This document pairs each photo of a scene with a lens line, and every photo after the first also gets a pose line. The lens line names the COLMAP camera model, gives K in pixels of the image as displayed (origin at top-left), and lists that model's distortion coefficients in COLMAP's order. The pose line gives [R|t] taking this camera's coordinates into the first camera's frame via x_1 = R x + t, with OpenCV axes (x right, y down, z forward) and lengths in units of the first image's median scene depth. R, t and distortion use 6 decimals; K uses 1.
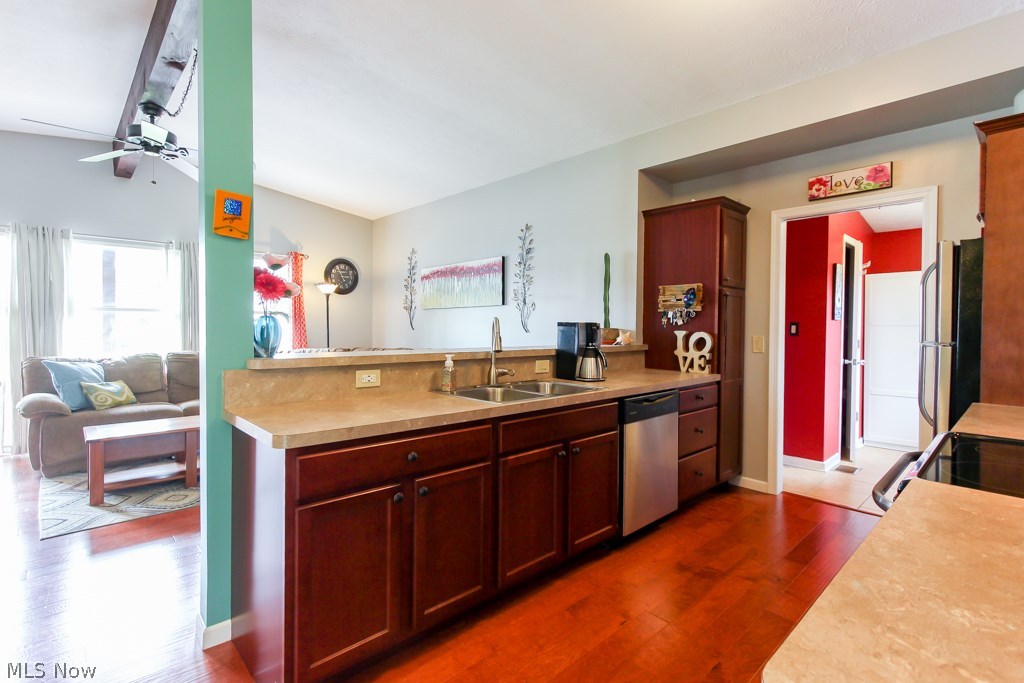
lens RADIAL K [[471.5, 0, 514.6], [0, 471.5, 339.7], [0, 0, 1]] dist [0.005254, 0.002218]
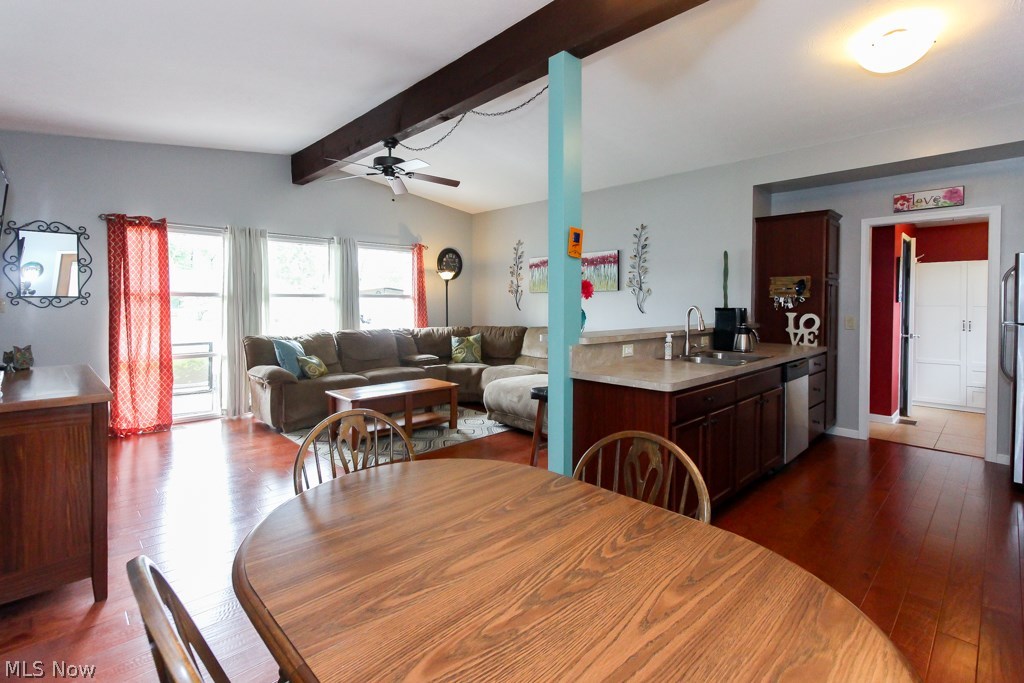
lens RADIAL K [[471.5, 0, 509.5], [0, 471.5, 313.0], [0, 0, 1]] dist [0.005254, 0.002218]
pose [[0.999854, -0.005130, 0.016298, -0.429513], [0.005187, 0.999981, -0.003462, -0.017628], [-0.016280, 0.003546, 0.999861, -0.266201]]
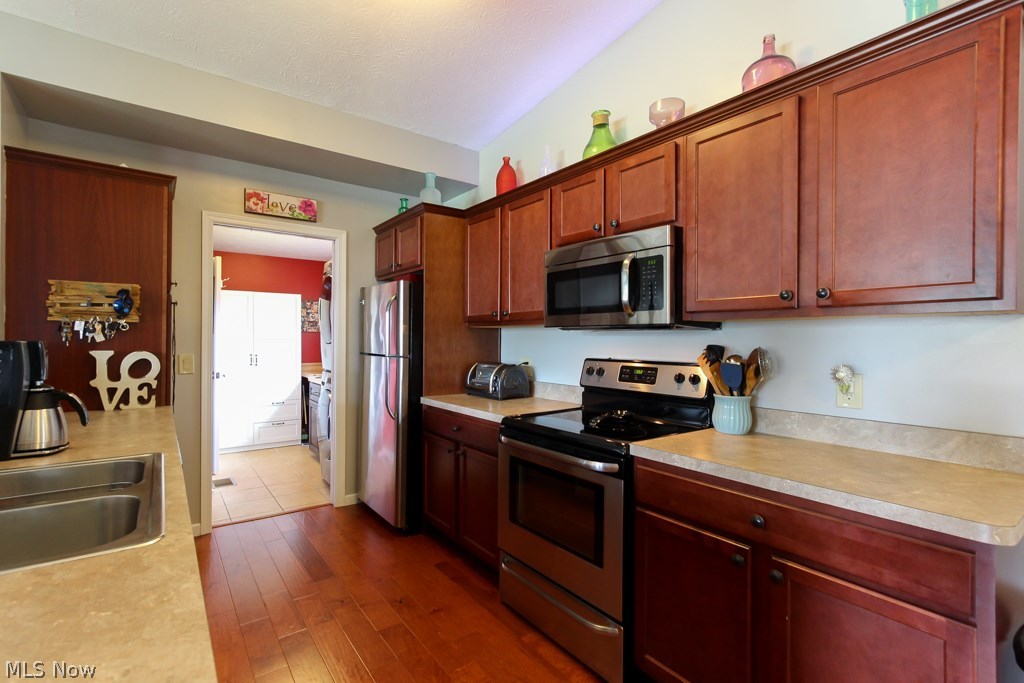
lens RADIAL K [[471.5, 0, 518.1], [0, 471.5, 334.9], [0, 0, 1]] dist [0.005254, 0.002218]
pose [[0.106842, 0.002492, 0.994273, -0.257770], [0.021201, 0.999764, -0.004784, -0.025410], [-0.994050, 0.021590, 0.106764, 0.331811]]
